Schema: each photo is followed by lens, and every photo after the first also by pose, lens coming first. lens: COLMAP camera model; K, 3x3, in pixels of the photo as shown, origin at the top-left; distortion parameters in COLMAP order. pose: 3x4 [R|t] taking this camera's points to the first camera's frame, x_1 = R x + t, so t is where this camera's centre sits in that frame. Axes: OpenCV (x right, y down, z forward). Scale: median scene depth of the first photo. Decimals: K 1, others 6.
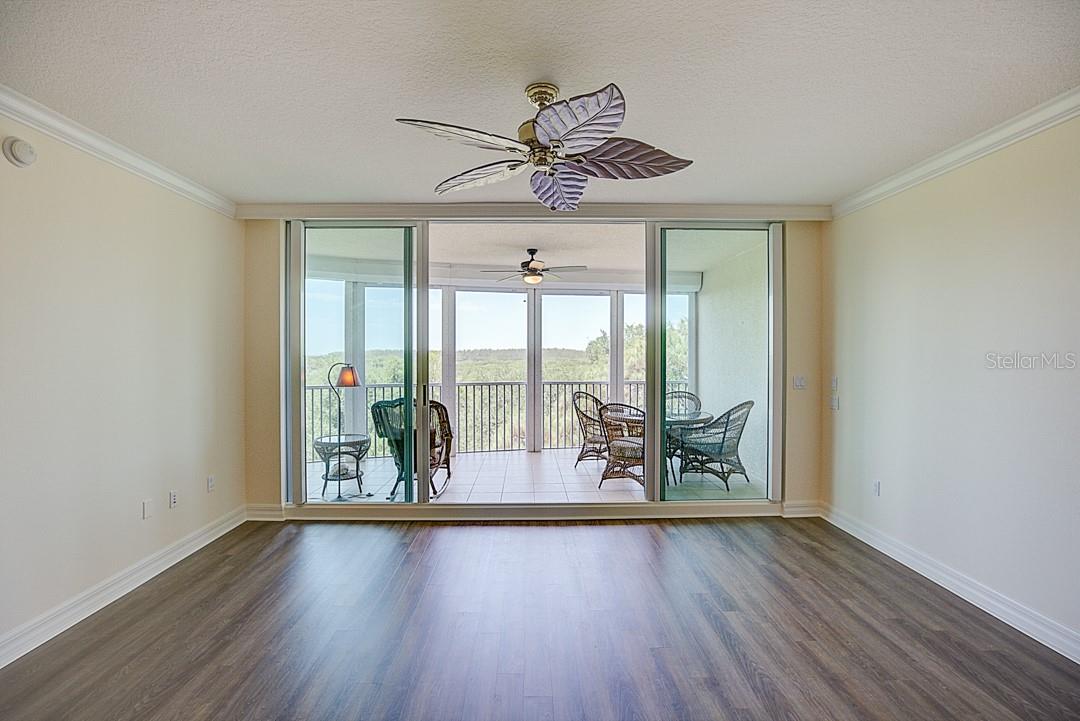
lens RADIAL K [[500.8, 0, 540.1], [0, 500.8, 350.3], [0, 0, 1]] dist [-0.004166, -0.000227]
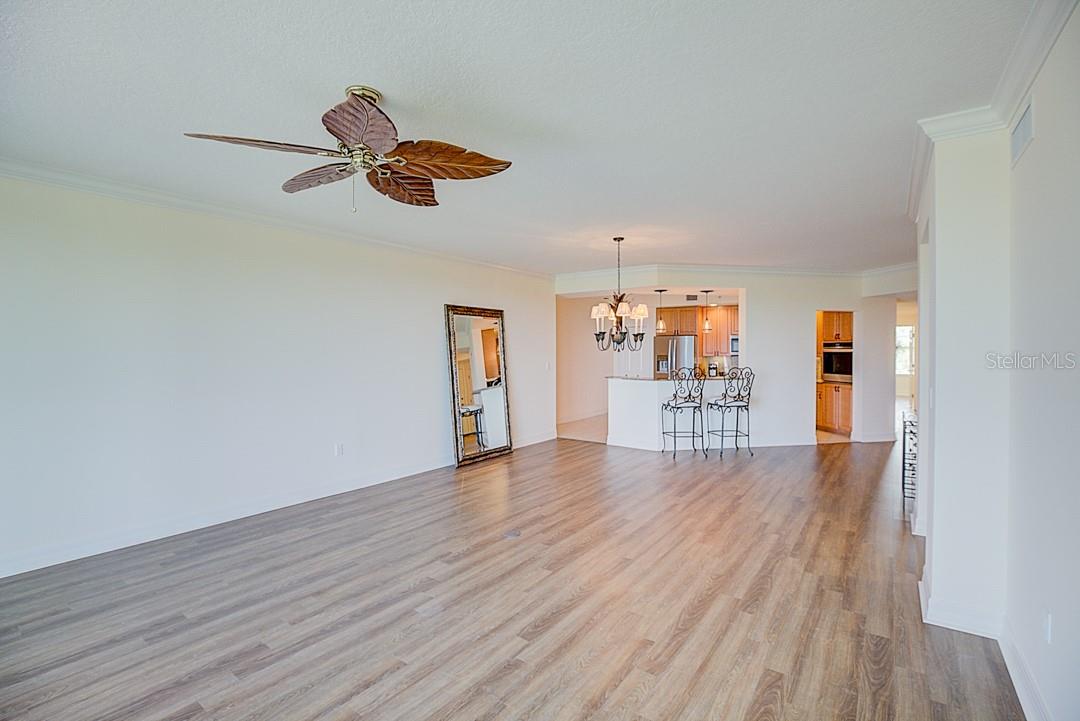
lens RADIAL K [[500.8, 0, 540.1], [0, 500.8, 350.3], [0, 0, 1]] dist [-0.004166, -0.000227]
pose [[-0.790449, -0.006750, 0.612491, -0.423672], [-0.002963, 0.999970, 0.007196, -0.006742], [-0.612521, 0.003873, -0.790445, 0.740779]]
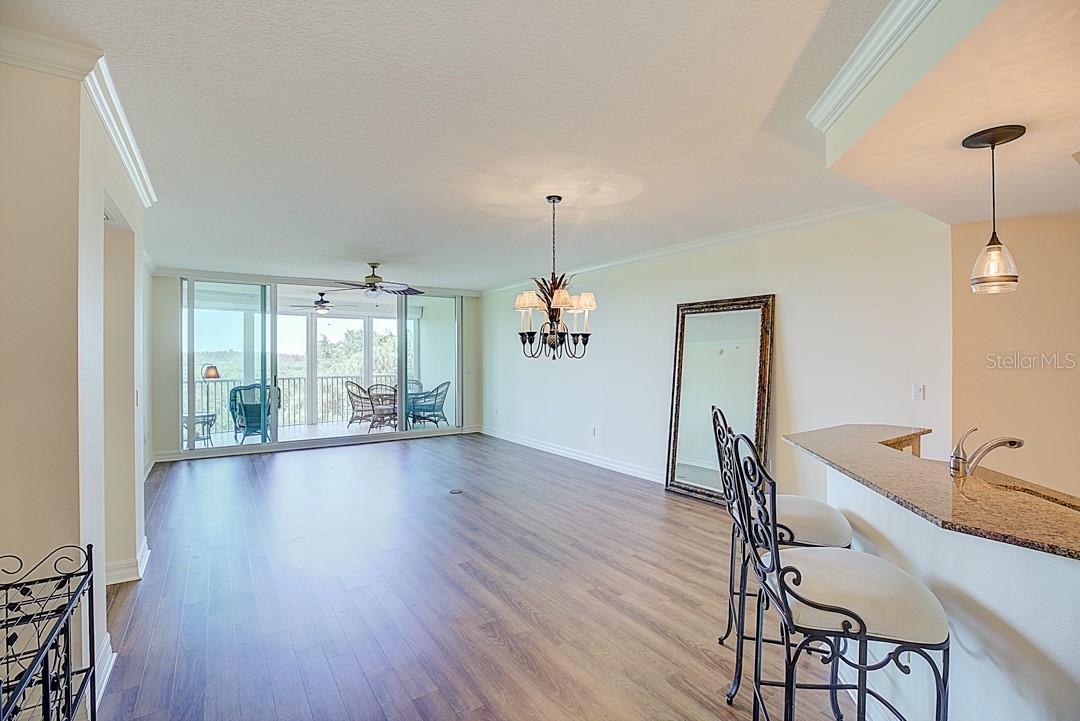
lens RADIAL K [[495.9, 0, 538.3], [0, 495.9, 356.8], [0, 0, 1]] dist [-0.032425, 0.000576]
pose [[0.845811, -0.003863, 0.533469, -0.314472], [0.001786, 0.999989, 0.004409, -0.001916], [-0.533480, -0.002776, 0.845808, -0.823309]]
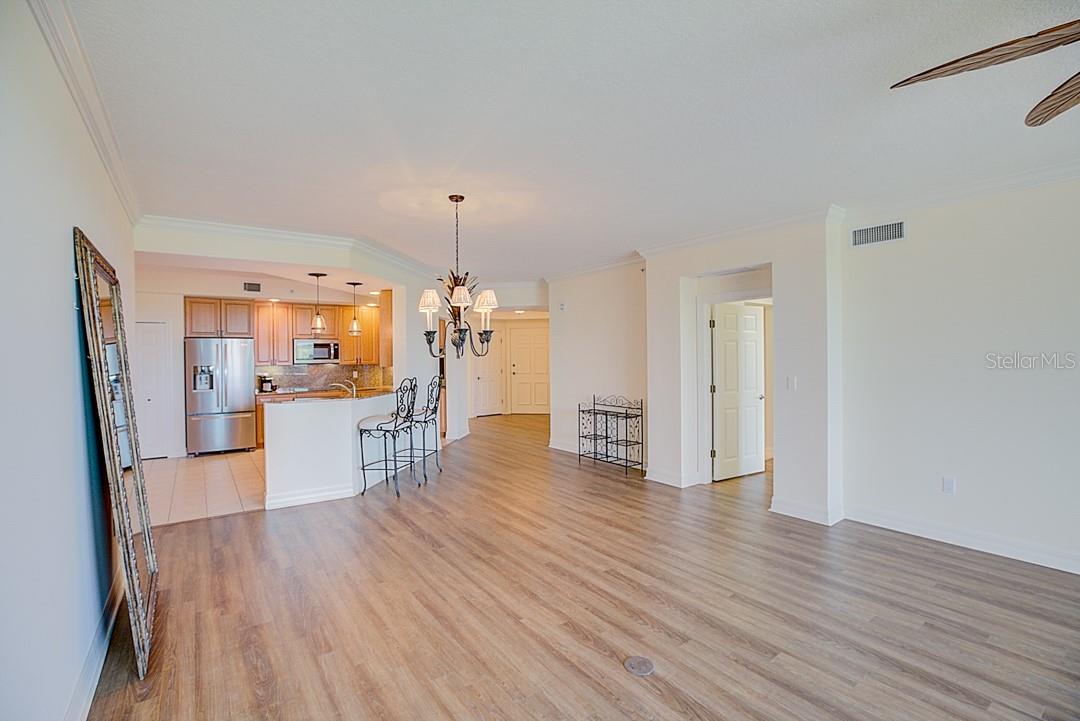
lens RADIAL K [[495.9, 0, 538.3], [0, 495.9, 356.8], [0, 0, 1]] dist [-0.032425, 0.000576]
pose [[-0.829198, 0.010094, -0.558864, 0.414097], [0.010125, 0.999944, 0.003038, 0.002223], [0.558864, -0.003139, -0.829254, 0.468111]]
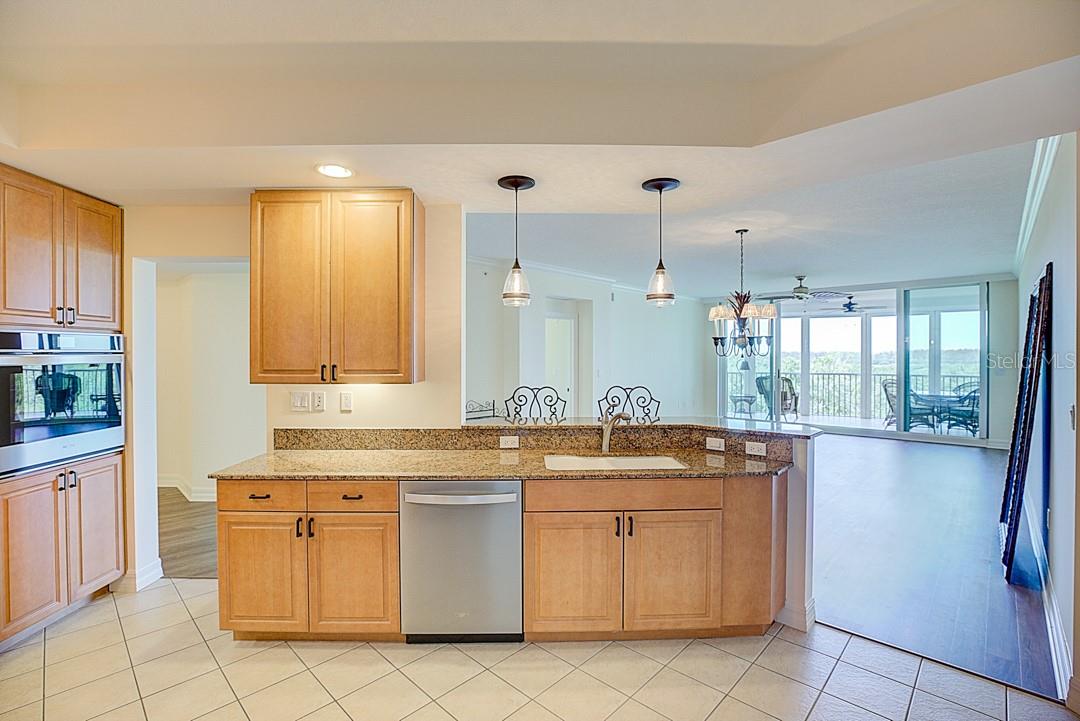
lens RADIAL K [[495.9, 0, 538.3], [0, 495.9, 356.8], [0, 0, 1]] dist [-0.032425, 0.000576]
pose [[0.710469, 0.002613, -0.703724, 0.481267], [0.002461, 0.999978, 0.006197, -0.002620], [0.703725, -0.006134, 0.710446, -1.148734]]
